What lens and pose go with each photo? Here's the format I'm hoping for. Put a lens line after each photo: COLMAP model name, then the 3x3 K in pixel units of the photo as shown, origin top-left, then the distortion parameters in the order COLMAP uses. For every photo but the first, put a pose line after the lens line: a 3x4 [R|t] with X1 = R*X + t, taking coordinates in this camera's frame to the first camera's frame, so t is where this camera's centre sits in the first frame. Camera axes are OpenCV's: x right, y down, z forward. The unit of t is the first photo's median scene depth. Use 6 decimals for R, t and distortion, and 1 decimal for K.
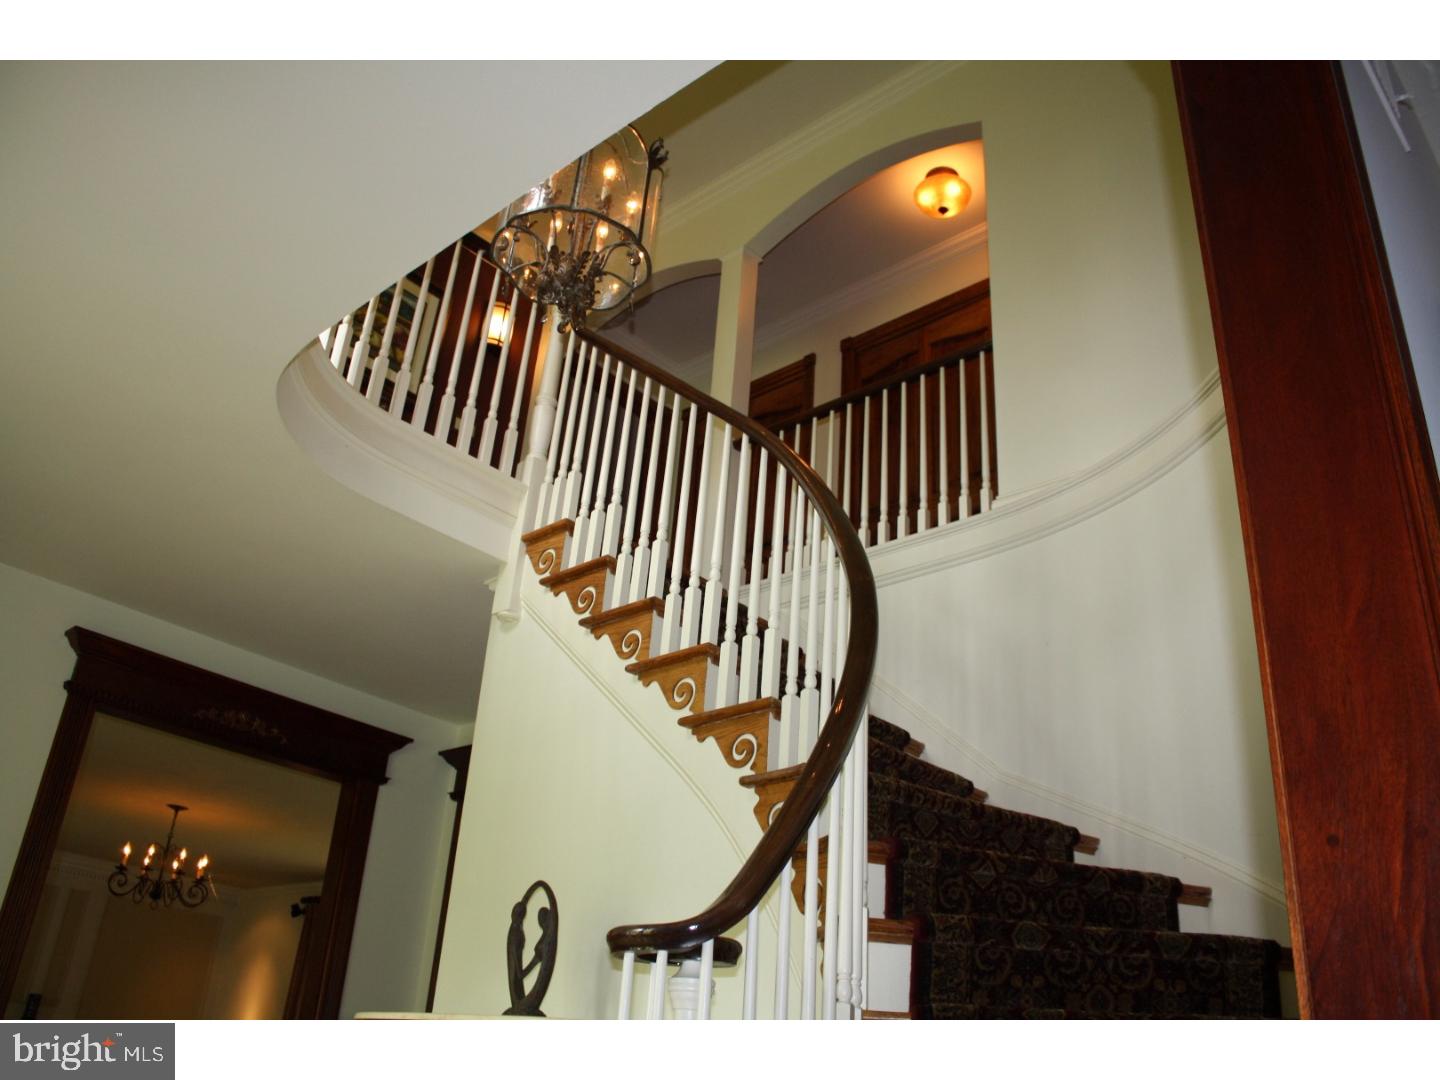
lens RADIAL K [[1212.4, 0, 720.0], [0, 1212.4, 540.0], [0, 0, 1]] dist [-0.105631, 0.084364]
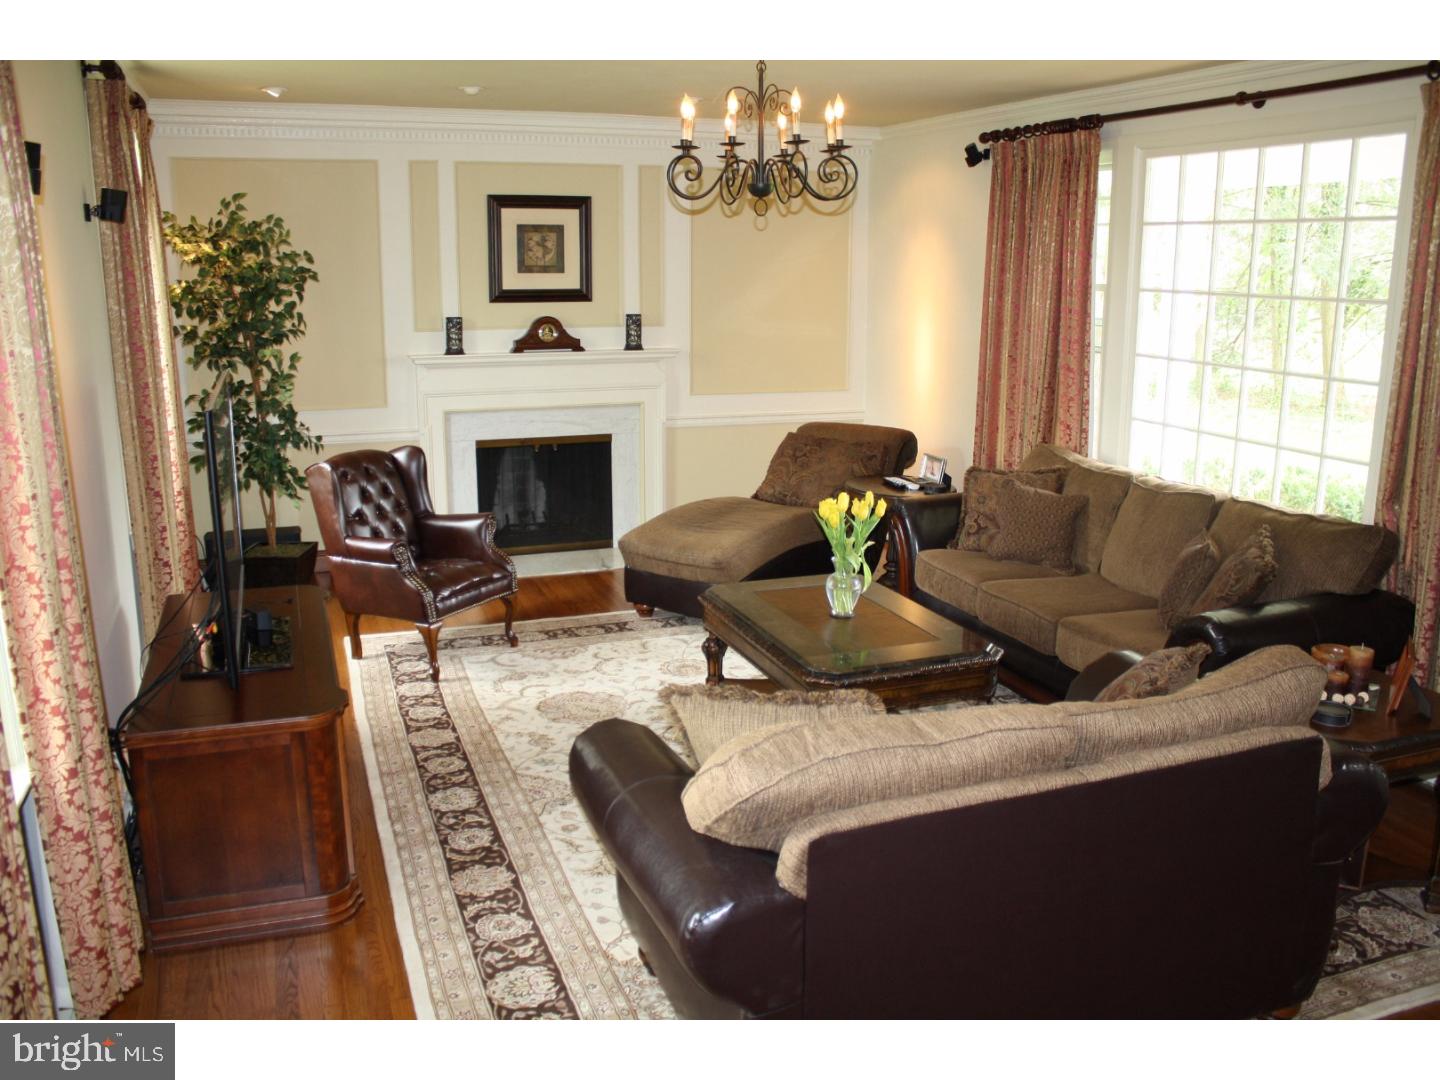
lens RADIAL K [[1212.4, 0, 720.0], [0, 1212.4, 540.0], [0, 0, 1]] dist [-0.105631, 0.084364]
pose [[0.892955, 0.020855, -0.449663, -0.253859], [0.258474, 0.794082, 0.550114, 0.129953], [0.368542, -0.607453, 0.703689, 0.530751]]
